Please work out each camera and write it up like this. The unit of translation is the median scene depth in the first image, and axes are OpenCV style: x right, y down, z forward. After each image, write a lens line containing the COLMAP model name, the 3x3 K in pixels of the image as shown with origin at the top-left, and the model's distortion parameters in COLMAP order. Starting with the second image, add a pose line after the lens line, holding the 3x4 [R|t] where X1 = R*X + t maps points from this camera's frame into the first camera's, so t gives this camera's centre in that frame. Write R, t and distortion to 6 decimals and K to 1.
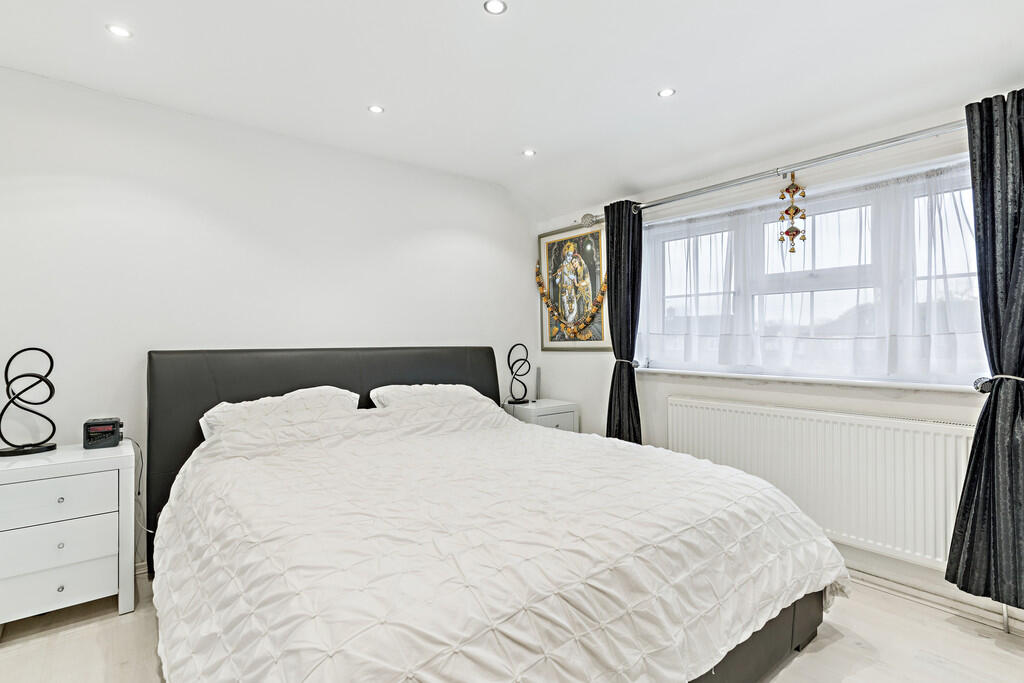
lens RADIAL K [[485.2, 0, 510.3], [0, 485.2, 337.1], [0, 0, 1]] dist [0.000308, 0.000018]
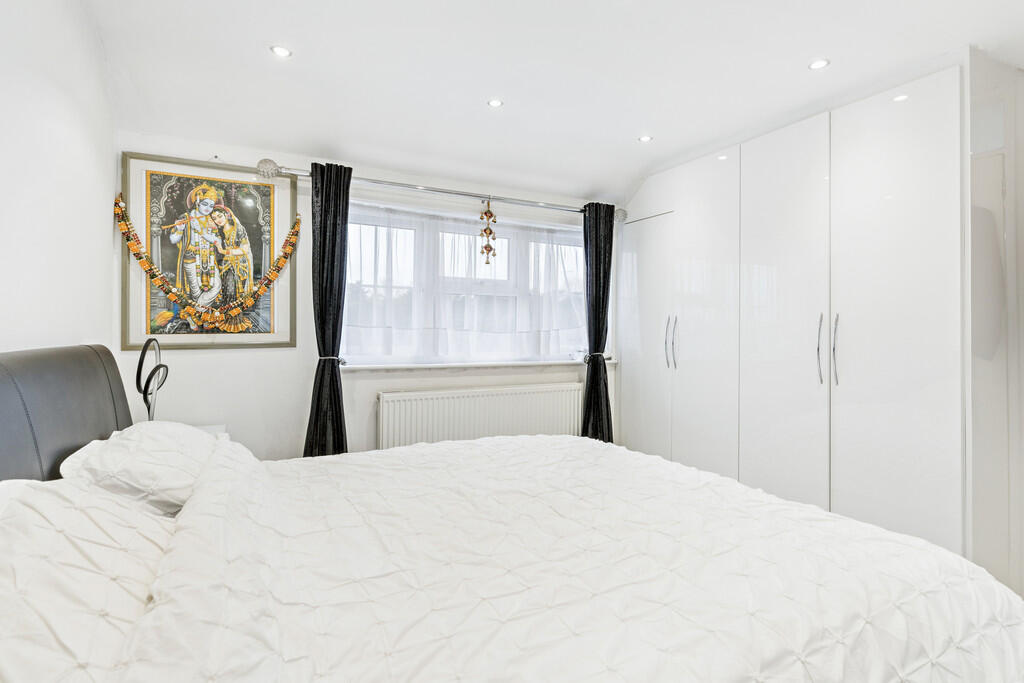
lens RADIAL K [[491.8, 0, 511.5], [0, 491.8, 325.3], [0, 0, 1]] dist [-0.003013, -0.000314]
pose [[0.222243, 0.012920, 0.974906, -0.456757], [-0.013953, 0.999852, -0.010070, -0.002246], [-0.974891, -0.011365, 0.222390, 0.459852]]
